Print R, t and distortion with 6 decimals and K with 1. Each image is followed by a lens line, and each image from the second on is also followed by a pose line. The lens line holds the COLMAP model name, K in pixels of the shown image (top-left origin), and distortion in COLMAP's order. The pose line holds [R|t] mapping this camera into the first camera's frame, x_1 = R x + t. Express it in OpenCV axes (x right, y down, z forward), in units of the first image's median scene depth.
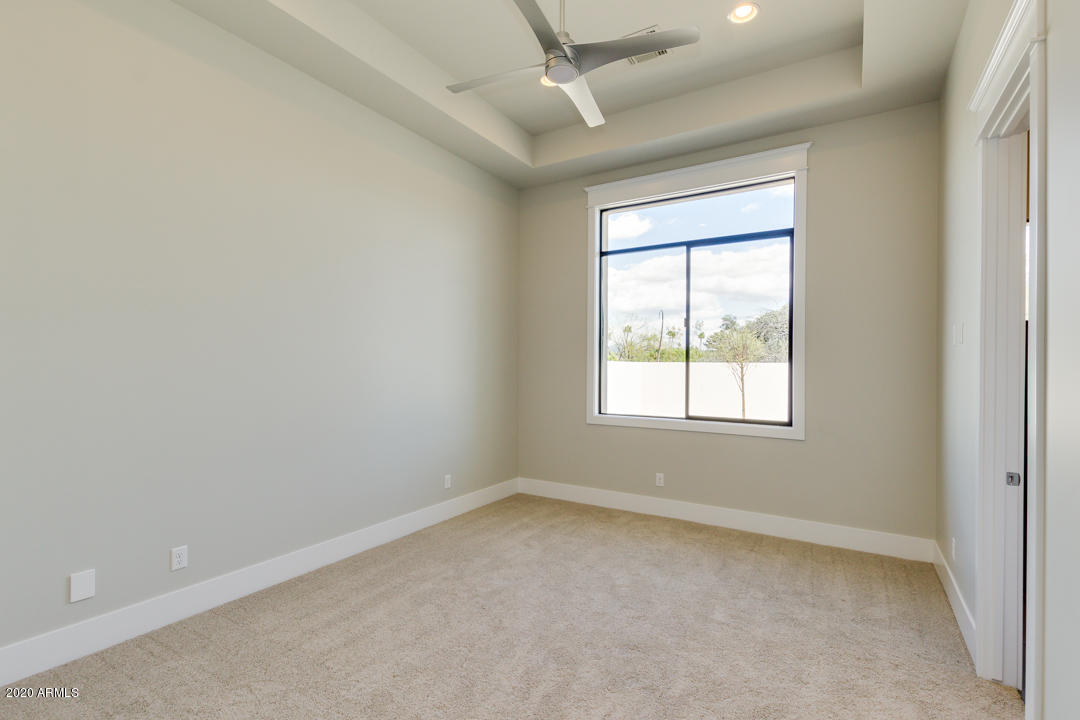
lens RADIAL K [[502.8, 0, 537.9], [0, 502.8, 363.7], [0, 0, 1]] dist [-0.003724, -0.000332]
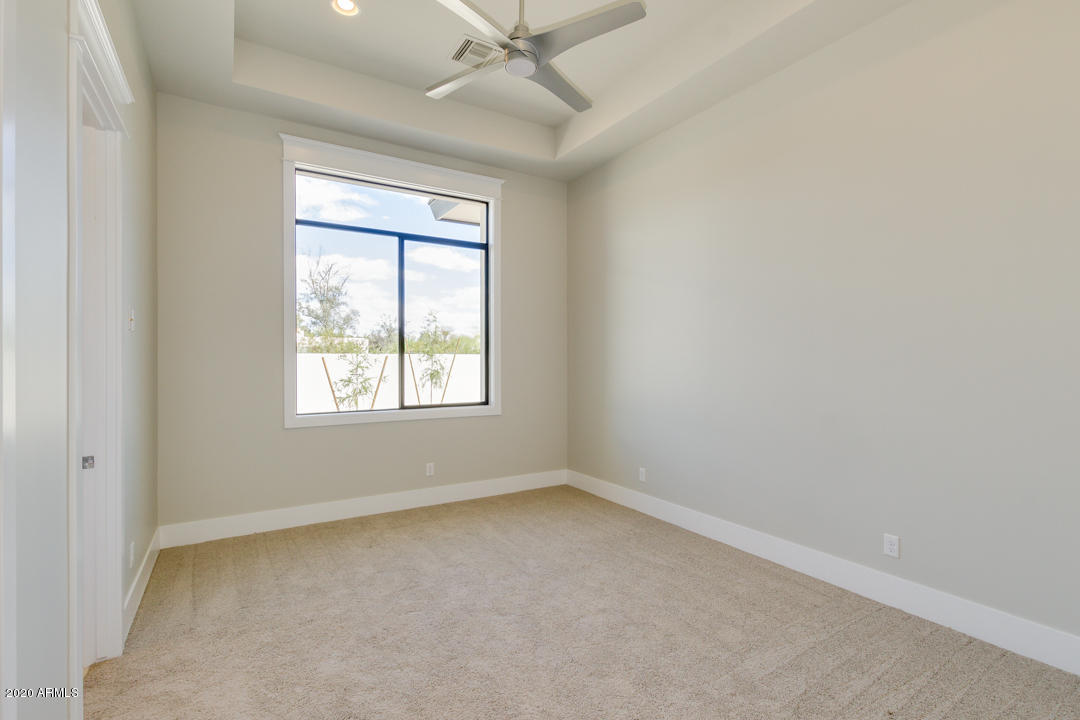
lens RADIAL K [[502.8, 0, 537.9], [0, 502.8, 363.7], [0, 0, 1]] dist [-0.003724, -0.000332]
pose [[0.444166, -0.015108, 0.895817, -0.490096], [0.002897, 0.999877, 0.015427, 0.004046], [-0.895940, -0.004257, 0.444155, 0.308106]]
